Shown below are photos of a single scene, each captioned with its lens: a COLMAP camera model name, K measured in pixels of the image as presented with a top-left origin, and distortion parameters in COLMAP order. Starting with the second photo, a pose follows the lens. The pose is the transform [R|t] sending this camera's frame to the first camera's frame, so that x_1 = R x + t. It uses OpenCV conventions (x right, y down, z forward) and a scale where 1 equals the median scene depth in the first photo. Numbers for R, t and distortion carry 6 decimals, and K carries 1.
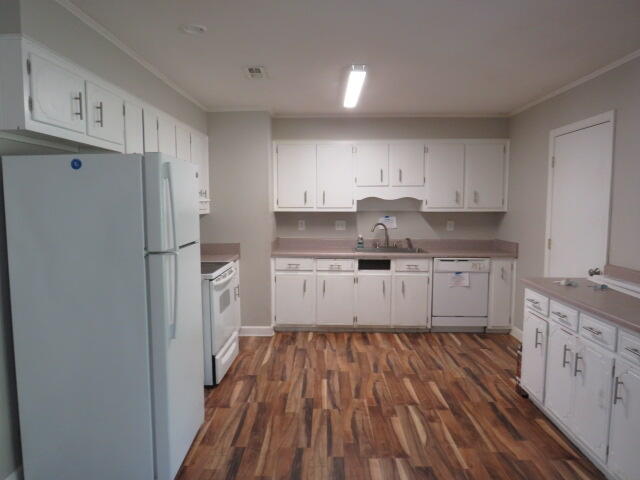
lens RADIAL K [[455.4, 0, 315.8], [0, 455.4, 242.1], [0, 0, 1]] dist [-0.025403, 0.025047]
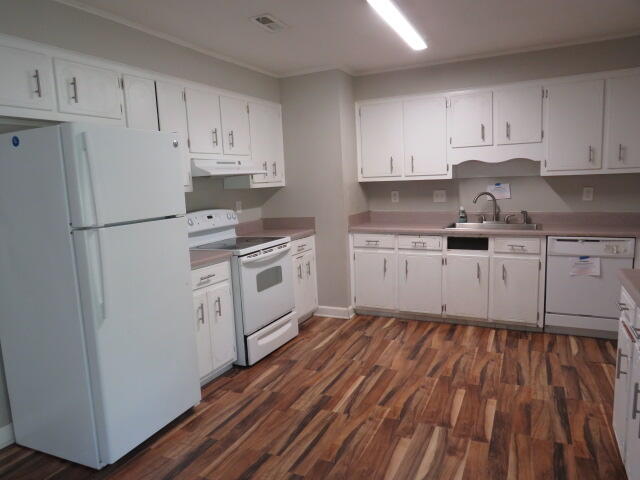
lens RADIAL K [[455.4, 0, 319.5], [0, 455.4, 241.4], [0, 0, 1]] dist [-0.025403, 0.025047]
pose [[0.910740, 0.021706, -0.412410, 0.233833], [0.002284, 0.998338, 0.057587, -0.001824], [0.412974, -0.053388, 0.909176, 0.156781]]
